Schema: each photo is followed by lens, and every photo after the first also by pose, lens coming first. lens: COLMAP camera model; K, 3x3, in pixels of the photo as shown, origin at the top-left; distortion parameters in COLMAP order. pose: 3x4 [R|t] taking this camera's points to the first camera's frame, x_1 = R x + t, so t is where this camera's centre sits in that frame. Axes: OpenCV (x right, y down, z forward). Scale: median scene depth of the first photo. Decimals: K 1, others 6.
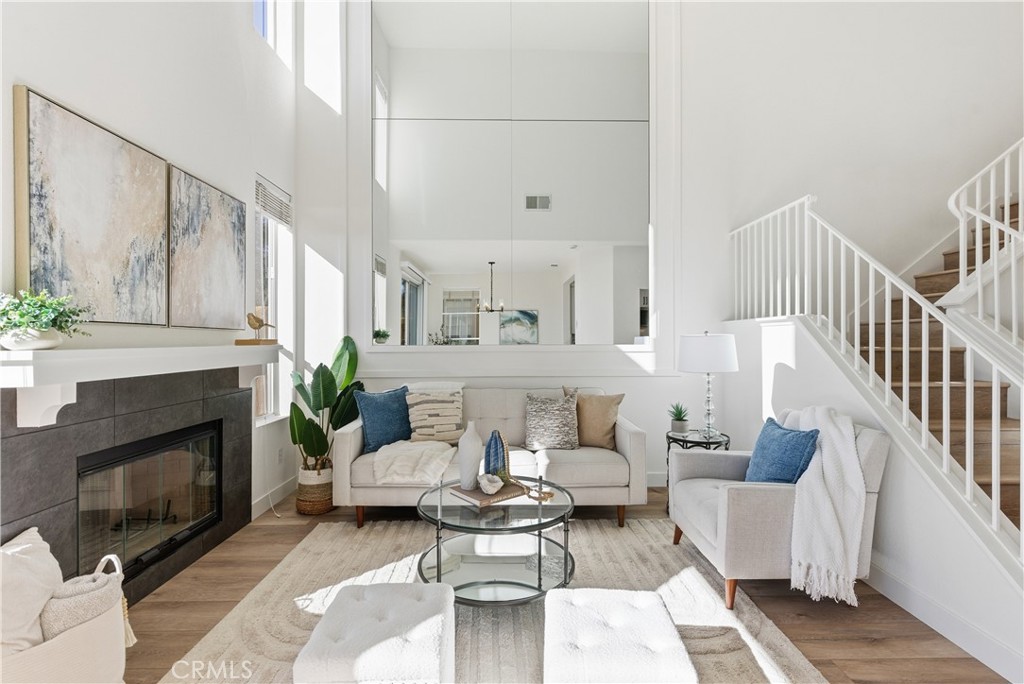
lens RADIAL K [[468.1, 0, 514.6], [0, 468.1, 337.9], [0, 0, 1]] dist [0.000623, -0.000285]
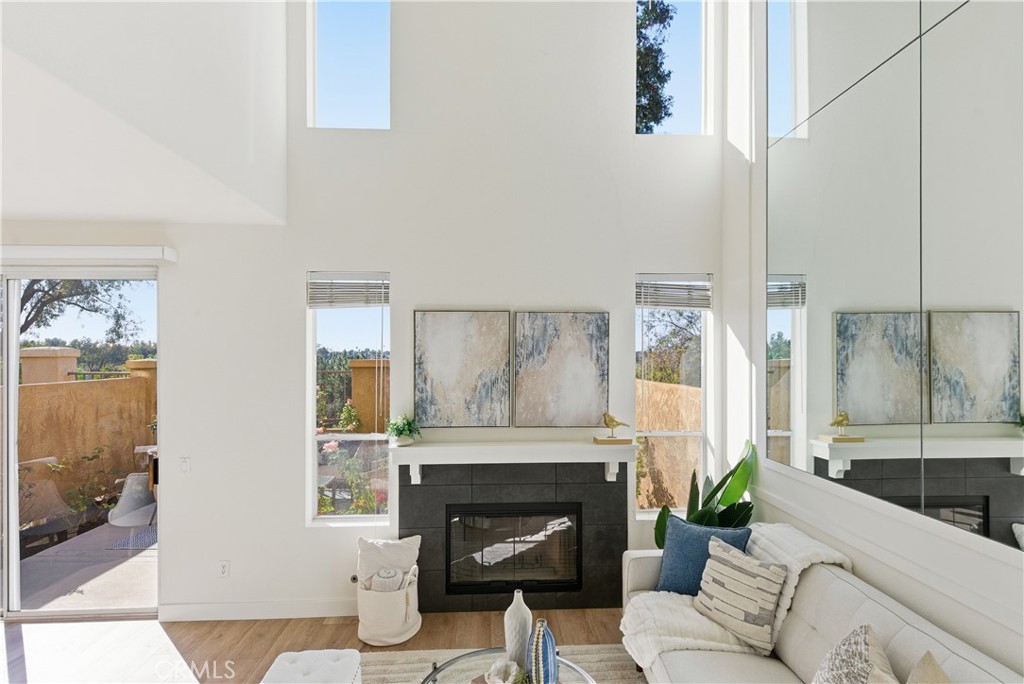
lens RADIAL K [[533.2, 0, 517.1], [0, 533.2, 351.5], [0, 0, 1]] dist [0.021514, -0.011036]
pose [[0.033100, -0.004809, -0.999440, 0.674011], [0.005777, 0.999973, -0.004621, -0.191832], [0.999435, -0.005620, 0.033127, 0.750596]]
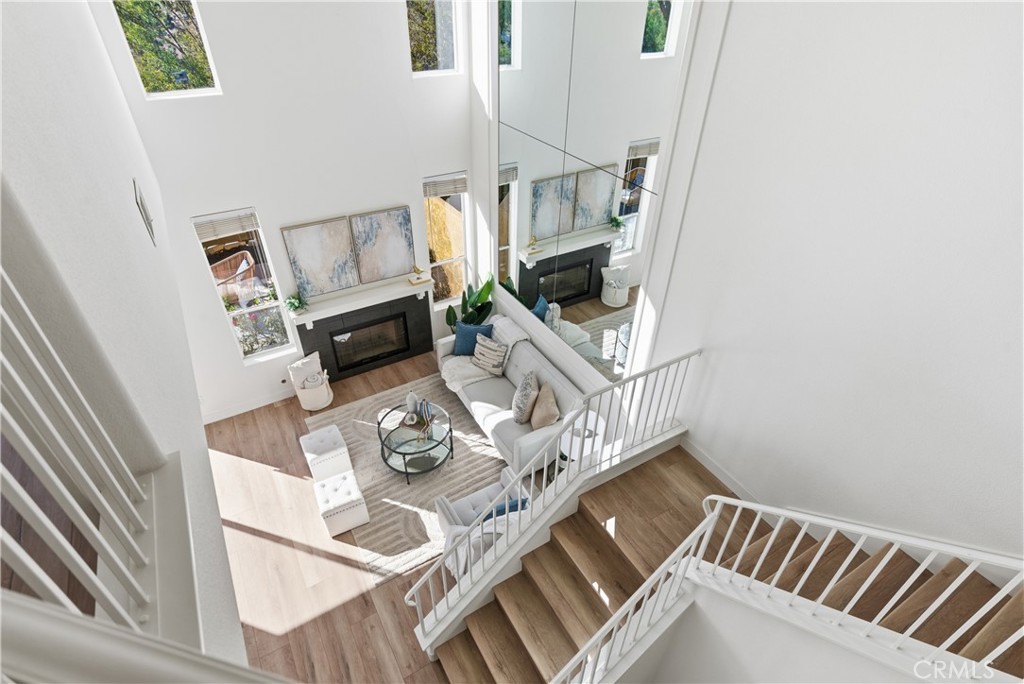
lens RADIAL K [[533.2, 0, 520.6], [0, 533.2, 347.0], [0, 0, 1]] dist [0.021514, -0.011036]
pose [[0.504596, 0.528527, -0.682672, 1.284664], [-0.021579, 0.798194, 0.602014, -1.091259], [0.863086, -0.289043, 0.414171, 0.385213]]
